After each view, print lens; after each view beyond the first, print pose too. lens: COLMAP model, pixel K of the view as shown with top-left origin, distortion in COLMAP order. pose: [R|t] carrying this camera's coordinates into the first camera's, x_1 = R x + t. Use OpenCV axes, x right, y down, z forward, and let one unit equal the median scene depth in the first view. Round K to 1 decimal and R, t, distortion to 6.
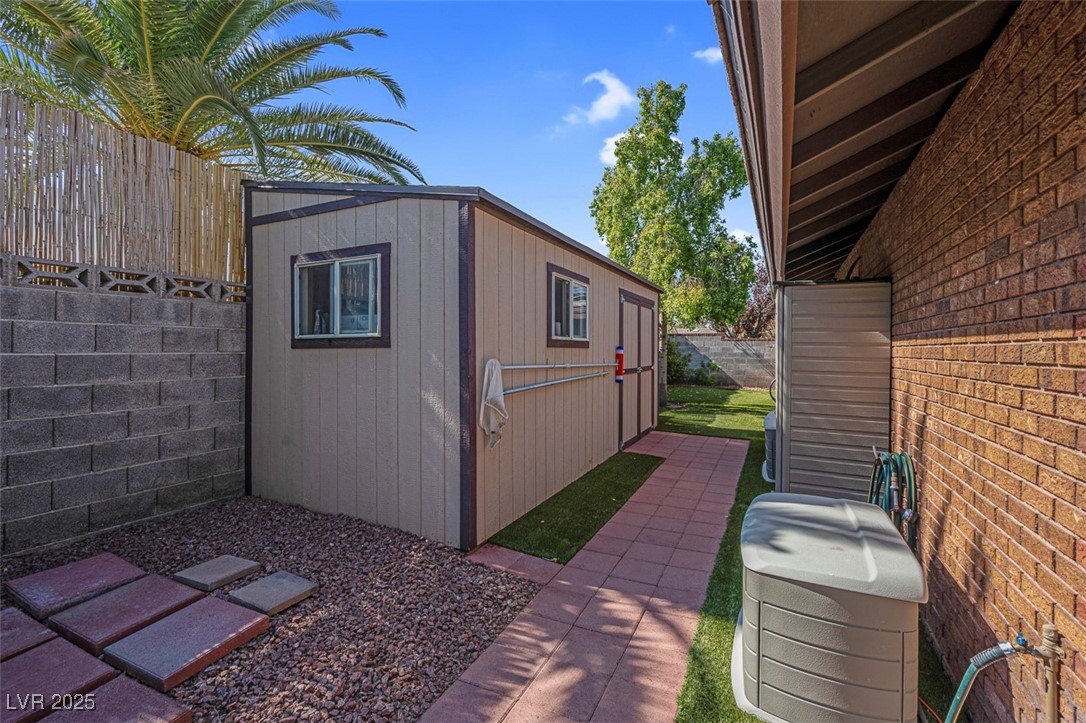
lens RADIAL K [[488.6, 0, 537.9], [0, 488.6, 356.1], [0, 0, 1]] dist [-0.000053, 0.000370]
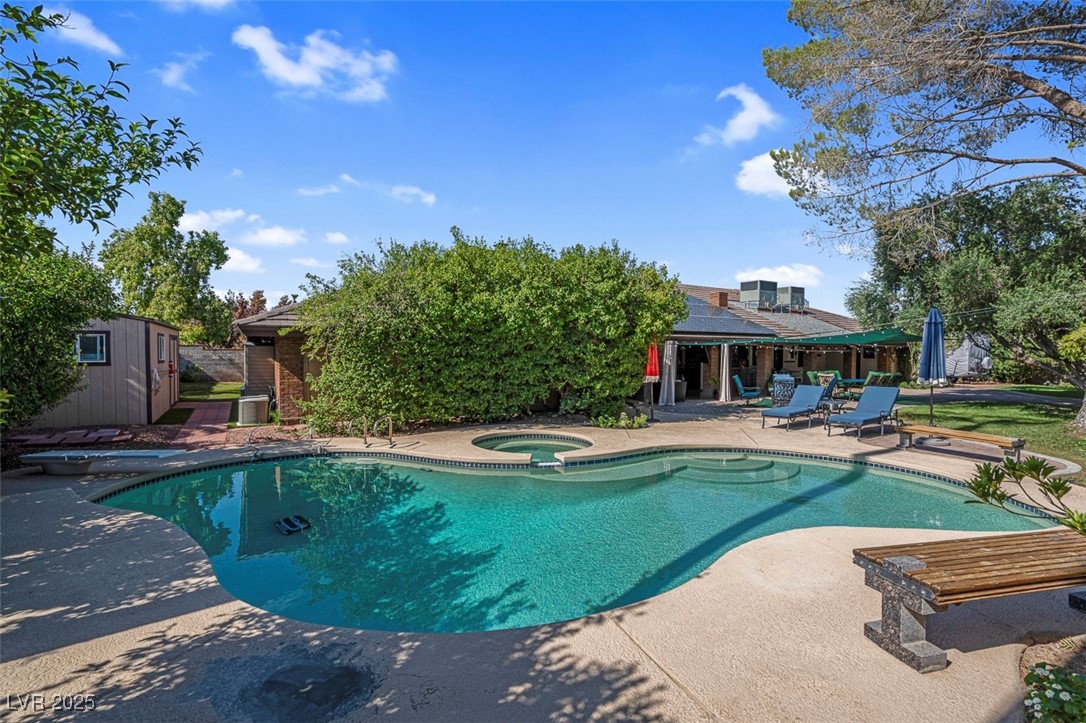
lens RADIAL K [[488.6, 0, 537.9], [0, 488.6, 356.1], [0, 0, 1]] dist [-0.000053, 0.000370]
pose [[0.543227, -0.009764, 0.839529, -0.535349], [0.008498, 0.999945, 0.006131, -0.027794], [-0.839543, 0.003804, 0.543280, -1.091832]]
